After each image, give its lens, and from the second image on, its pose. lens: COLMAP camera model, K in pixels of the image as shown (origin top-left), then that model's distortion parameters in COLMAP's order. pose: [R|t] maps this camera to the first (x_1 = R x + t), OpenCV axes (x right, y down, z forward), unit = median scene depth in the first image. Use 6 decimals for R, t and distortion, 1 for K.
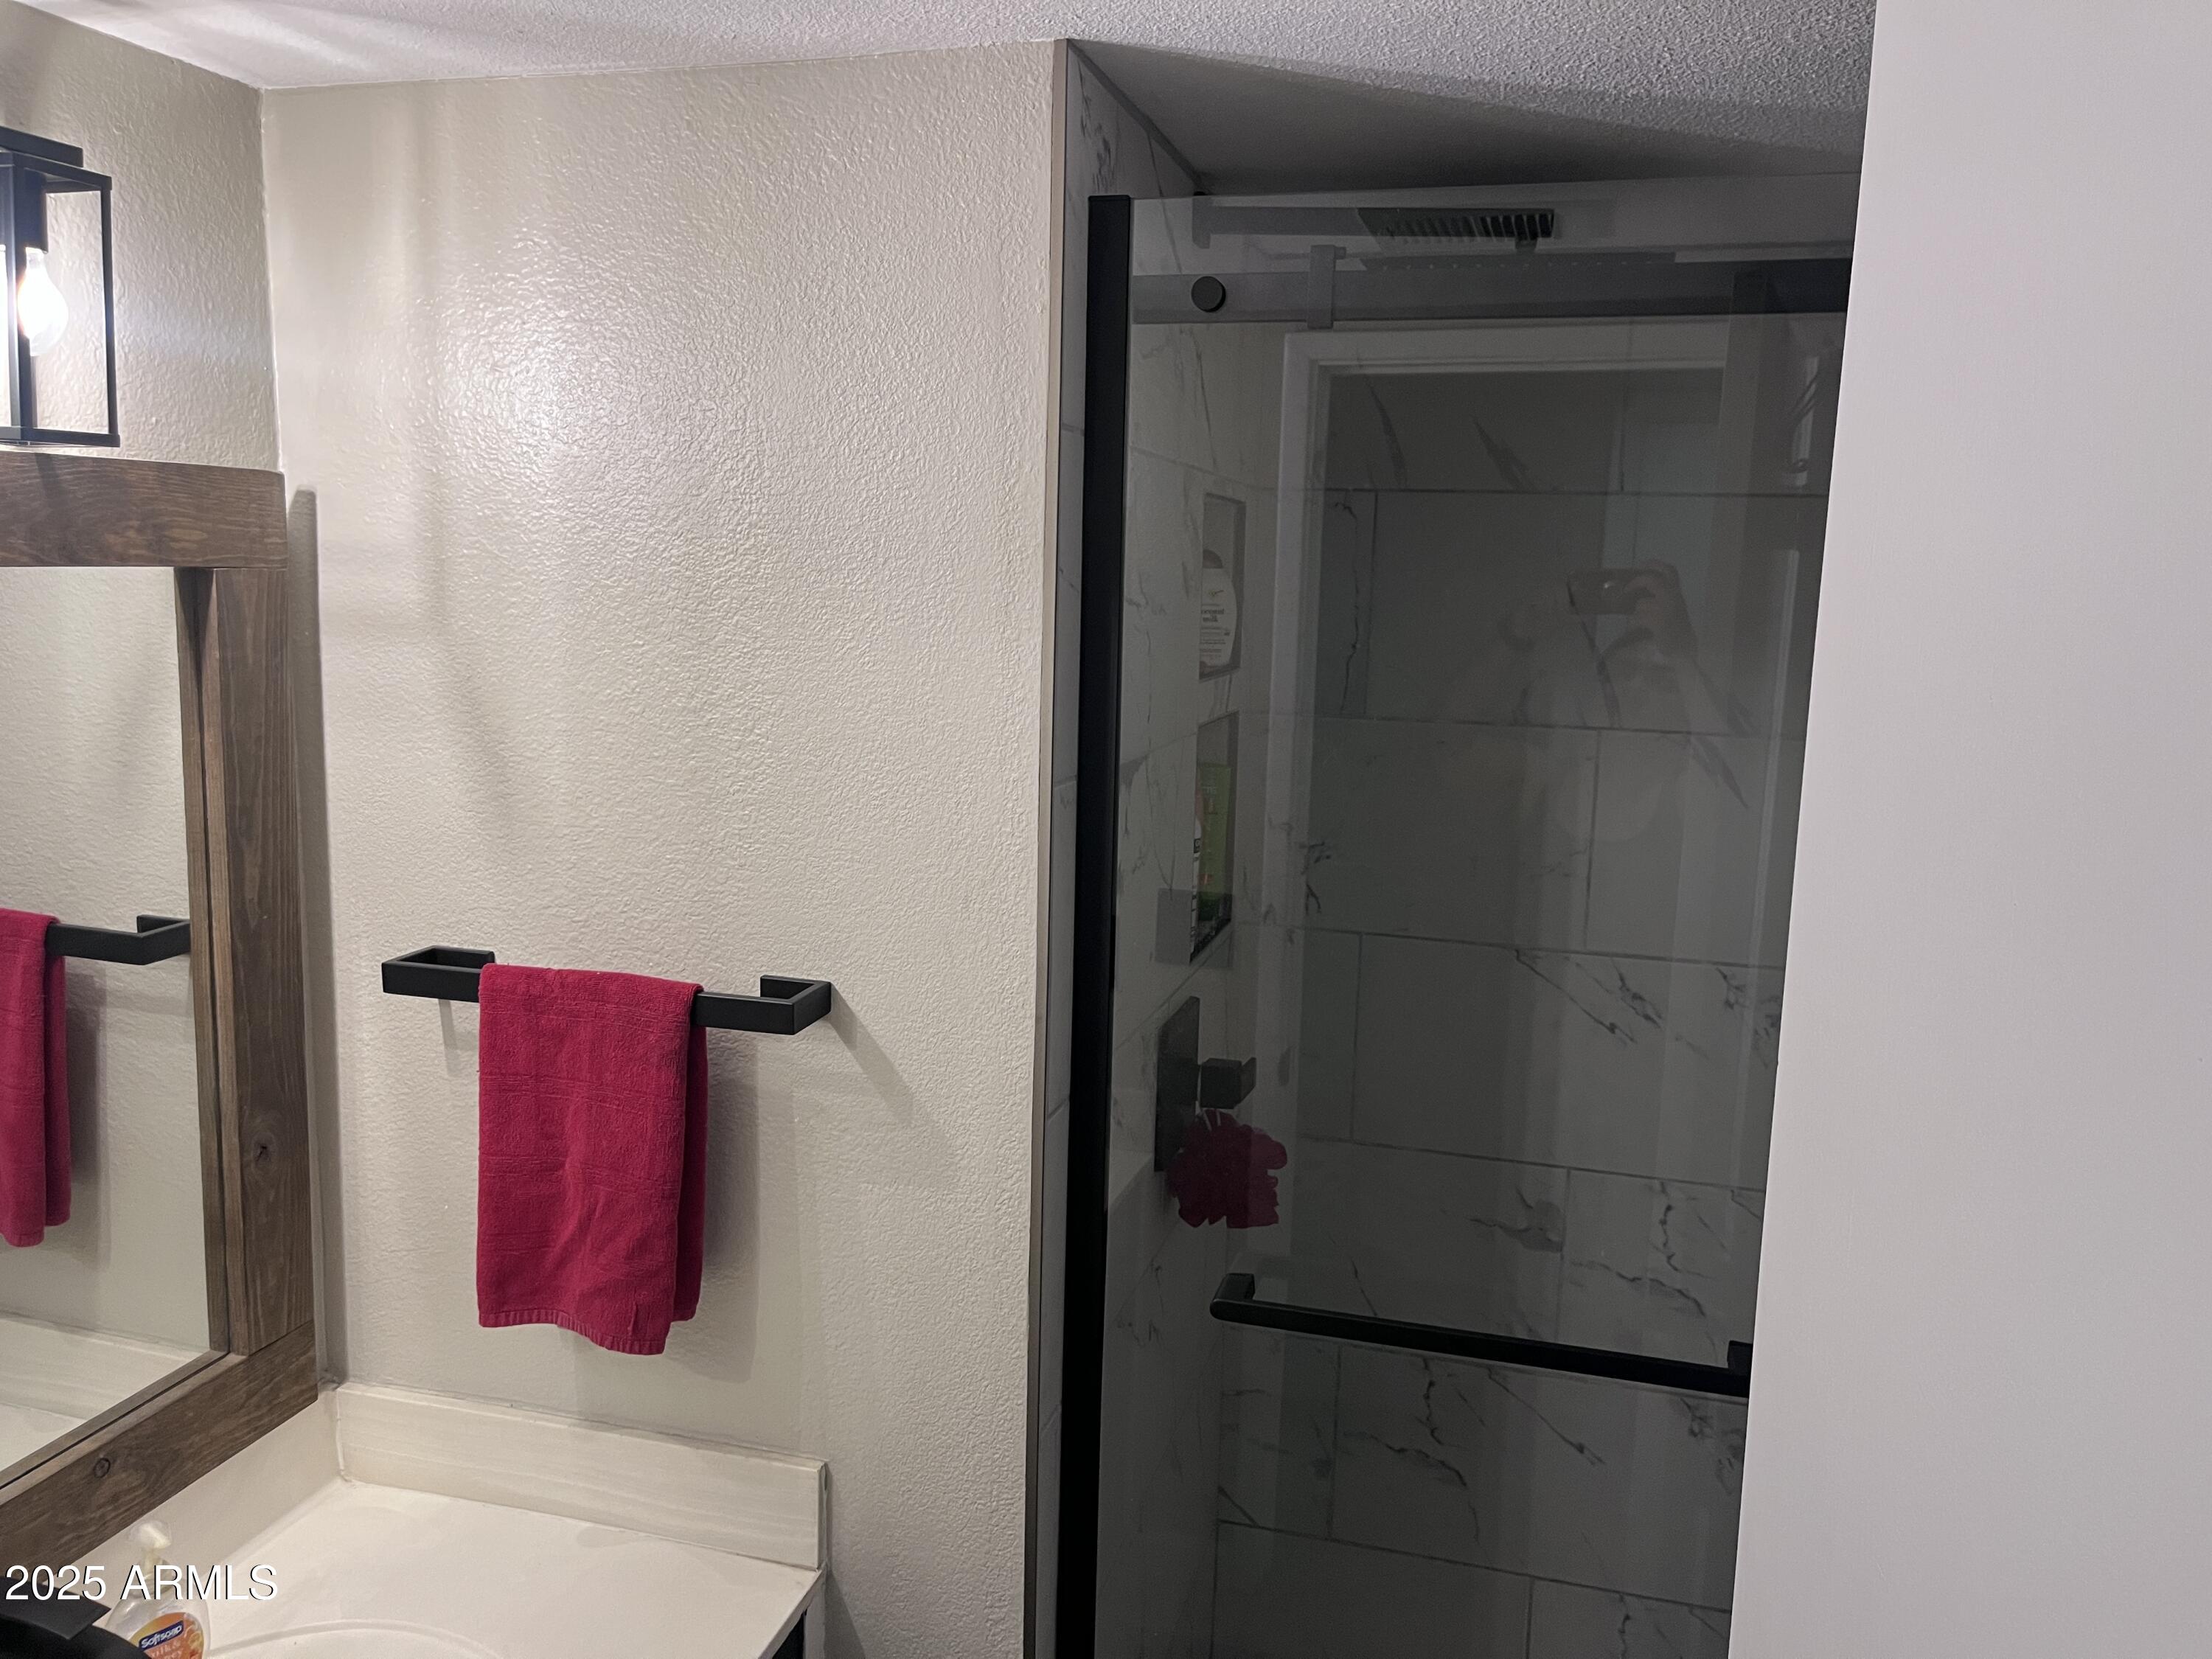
lens RADIAL K [[1677.1, 0, 1092.1], [0, 1677.1, 826.1], [0, 0, 1]] dist [0.056498, -0.089197]
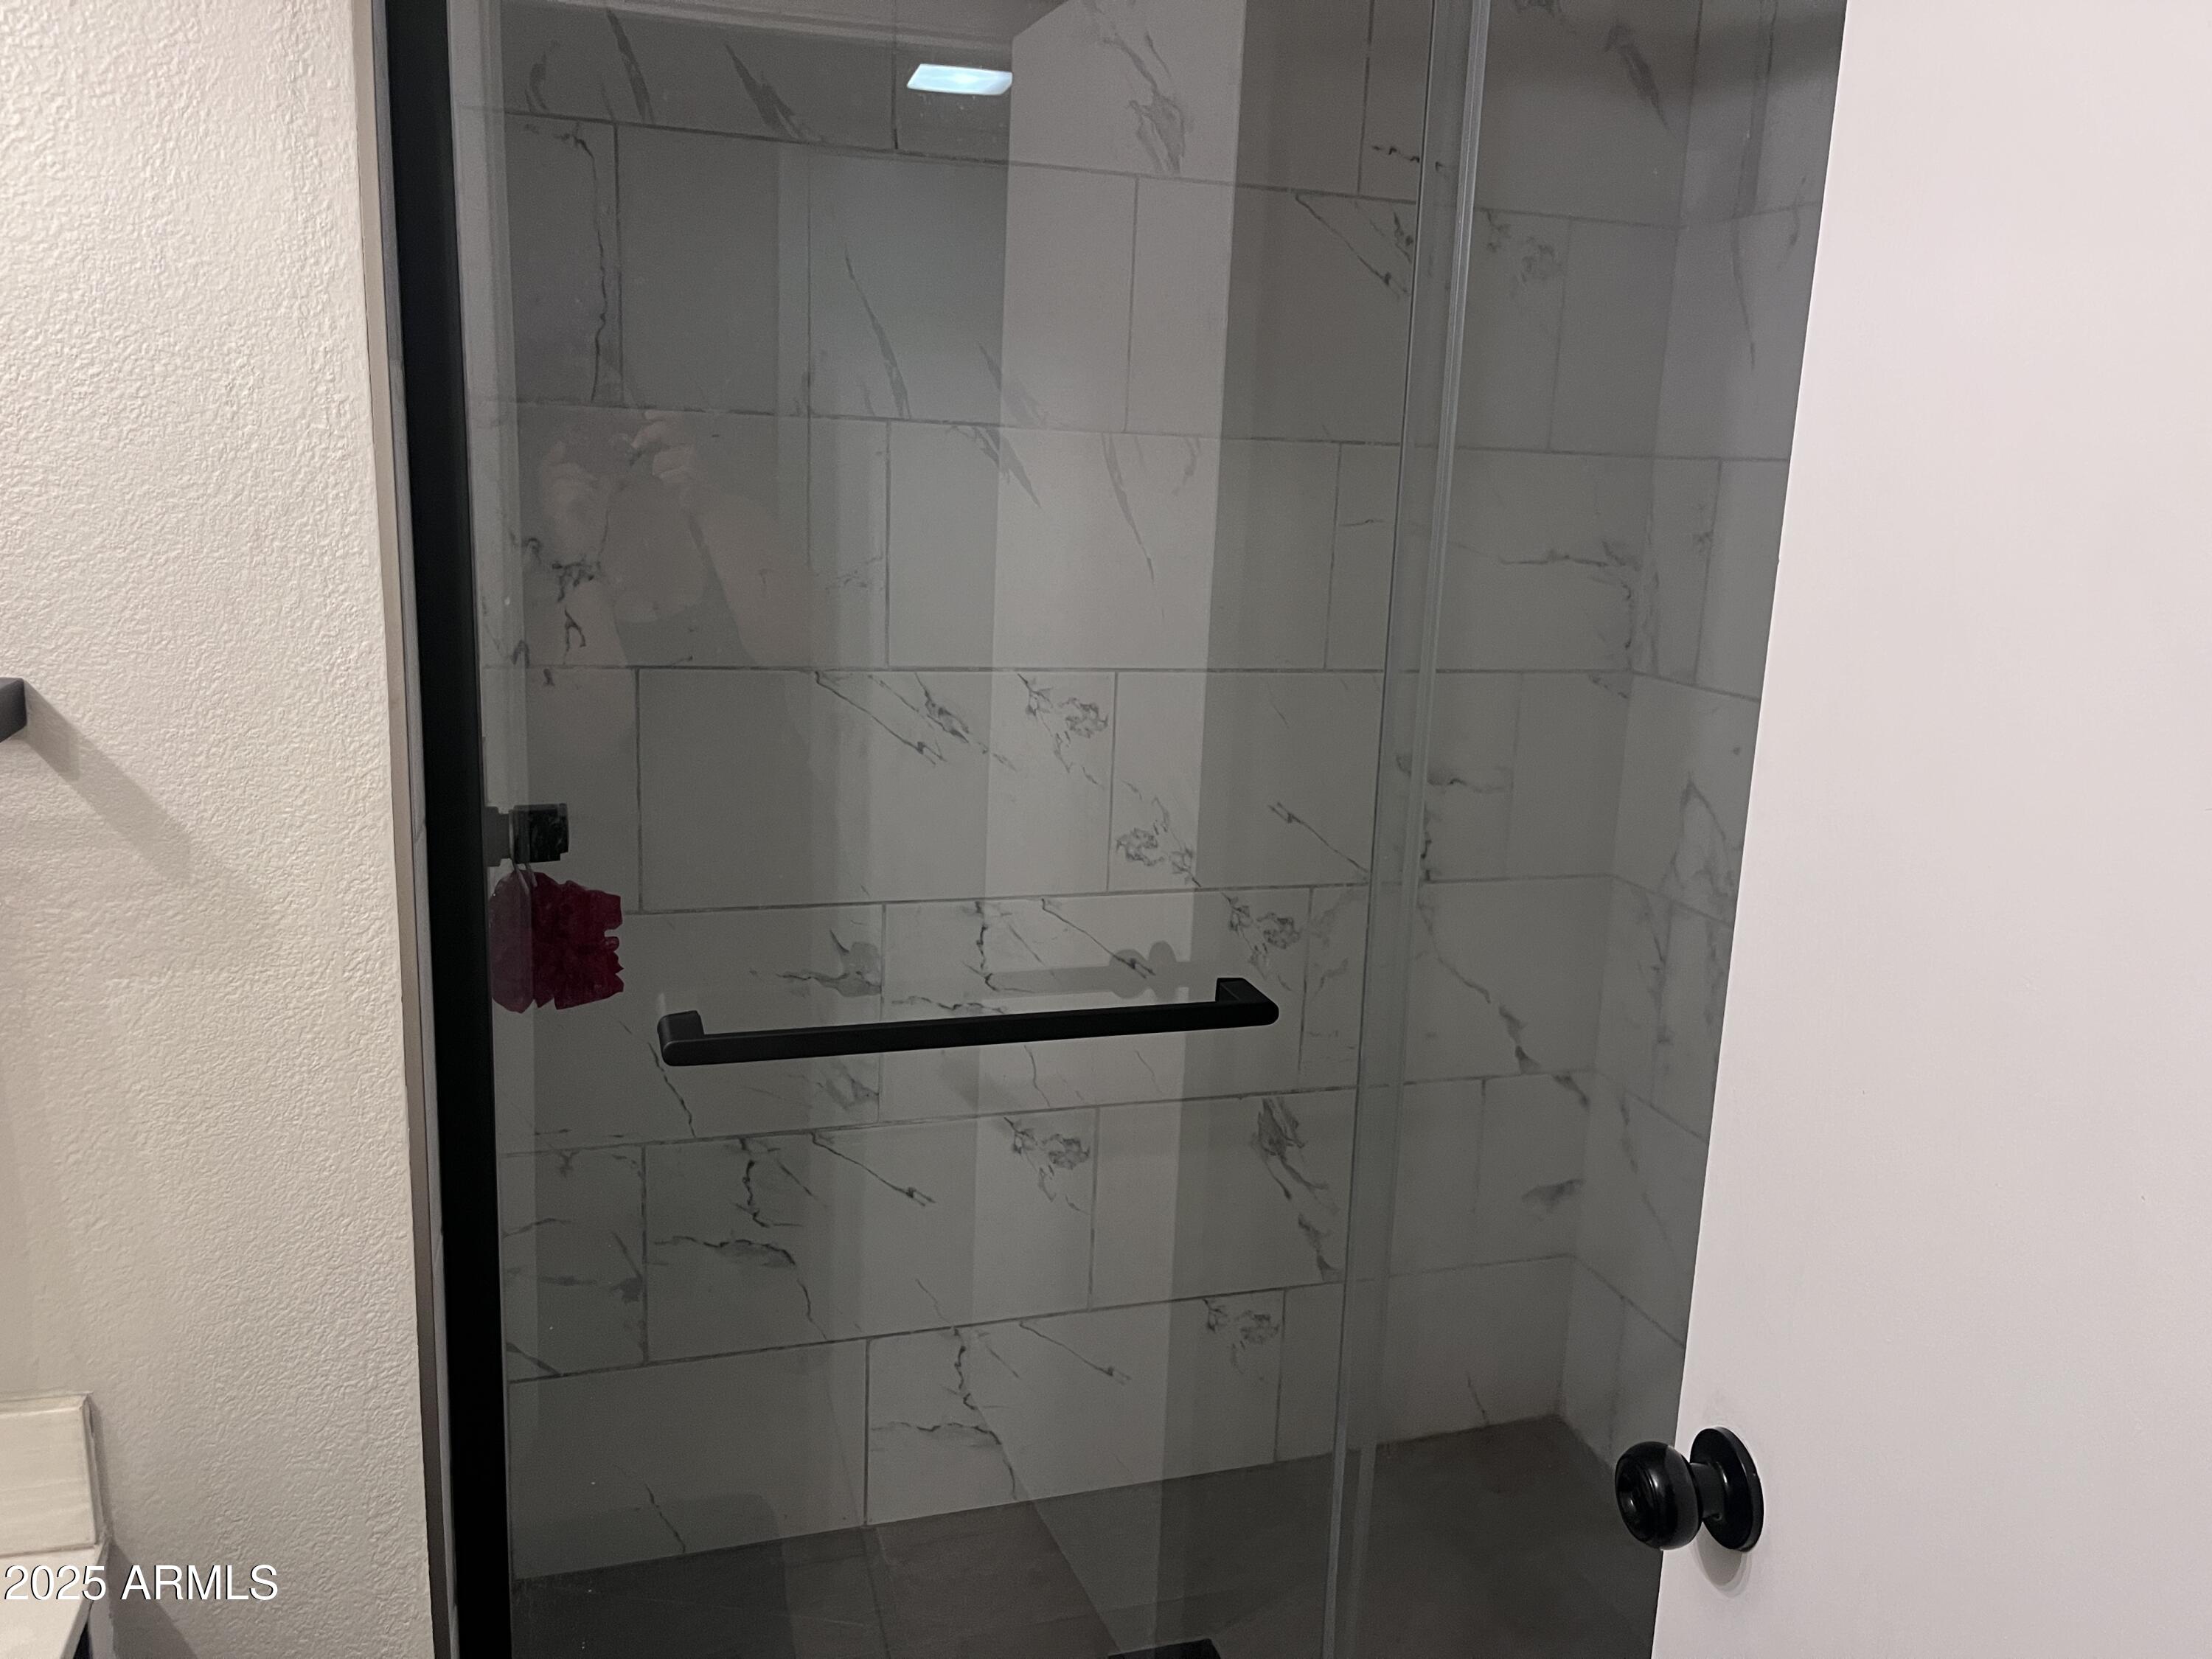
lens RADIAL K [[1677.1, 0, 1115.9], [0, 1677.1, 821.6], [0, 0, 1]] dist [0.056498, -0.089197]
pose [[0.832064, -0.104902, 0.544670, -0.118538], [0.062945, 0.993468, 0.095182, 0.080245], [-0.551096, -0.044913, 0.833232, 0.159178]]
